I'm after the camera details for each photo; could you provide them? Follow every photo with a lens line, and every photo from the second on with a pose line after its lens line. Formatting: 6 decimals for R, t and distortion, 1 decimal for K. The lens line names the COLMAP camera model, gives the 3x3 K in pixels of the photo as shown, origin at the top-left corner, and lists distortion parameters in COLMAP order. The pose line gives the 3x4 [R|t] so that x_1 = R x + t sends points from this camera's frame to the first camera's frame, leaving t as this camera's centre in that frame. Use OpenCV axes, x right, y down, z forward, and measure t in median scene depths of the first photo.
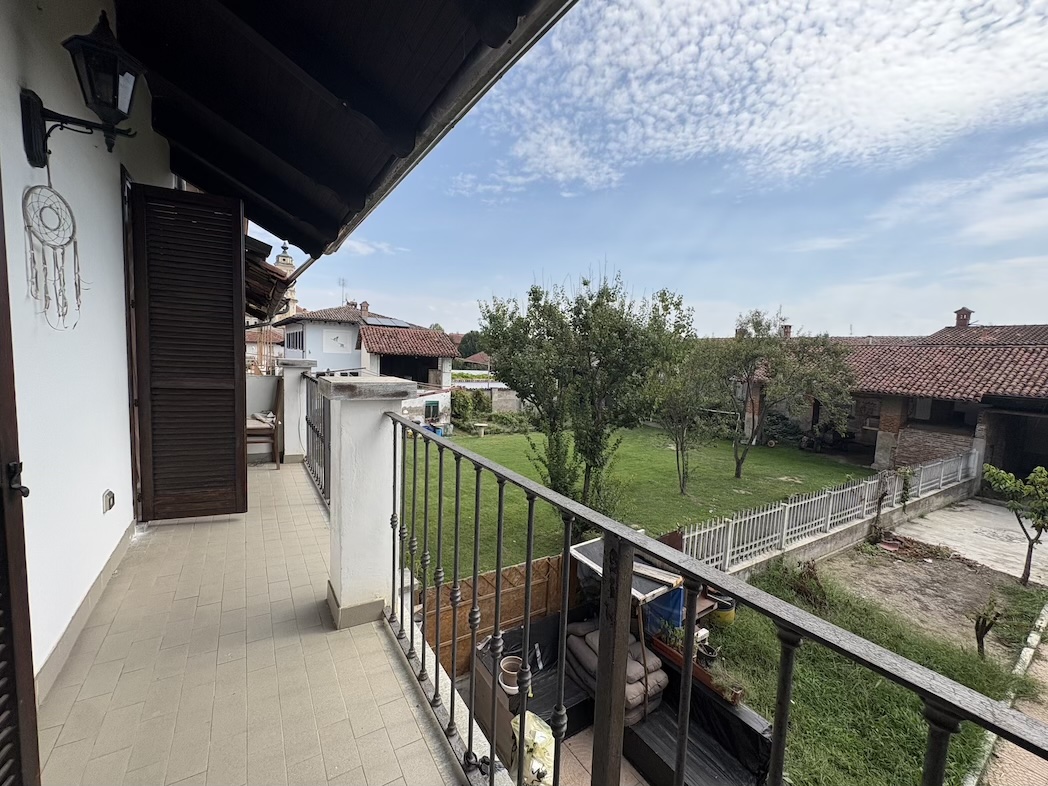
lens RADIAL K [[417.4, 0, 525.0], [0, 417.4, 397.4], [0, 0, 1]] dist [0.000608, -0.000666]
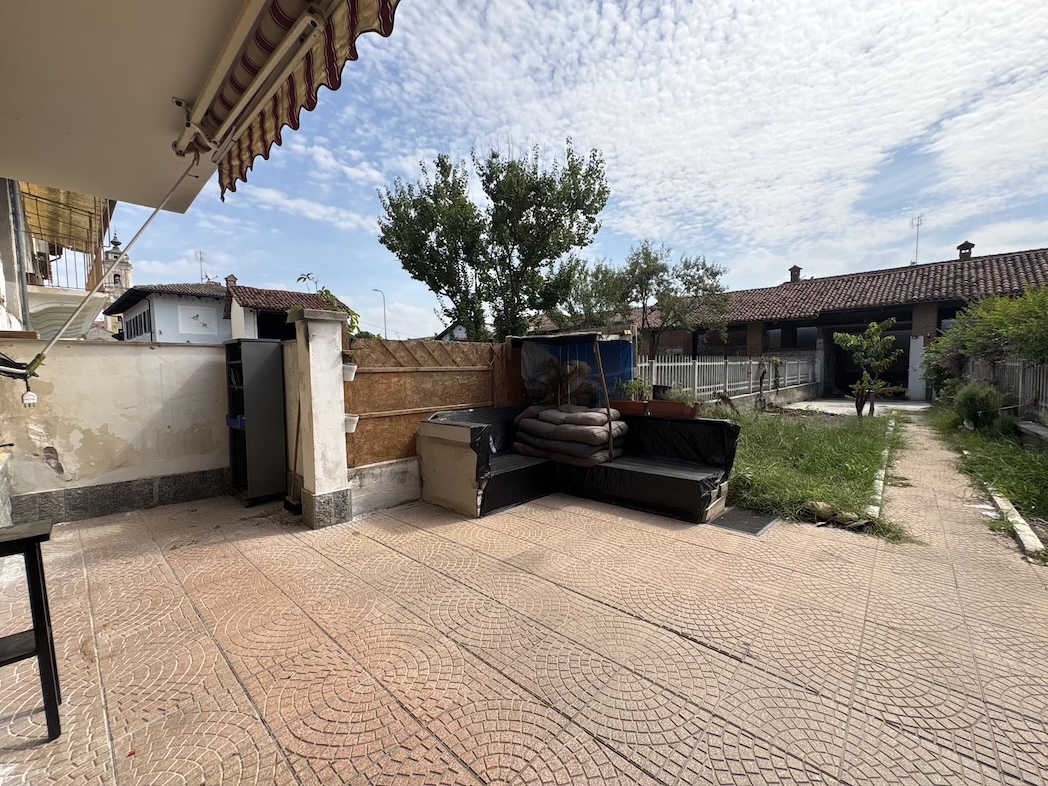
lens RADIAL K [[417.4, 0, 526.1], [0, 417.4, 392.8], [0, 0, 1]] dist [0.000608, -0.000666]
pose [[0.968299, -0.068693, 0.240165, -0.037284], [0.073120, 0.997277, -0.009556, 0.193891], [-0.238854, 0.026814, 0.970685, 0.037060]]
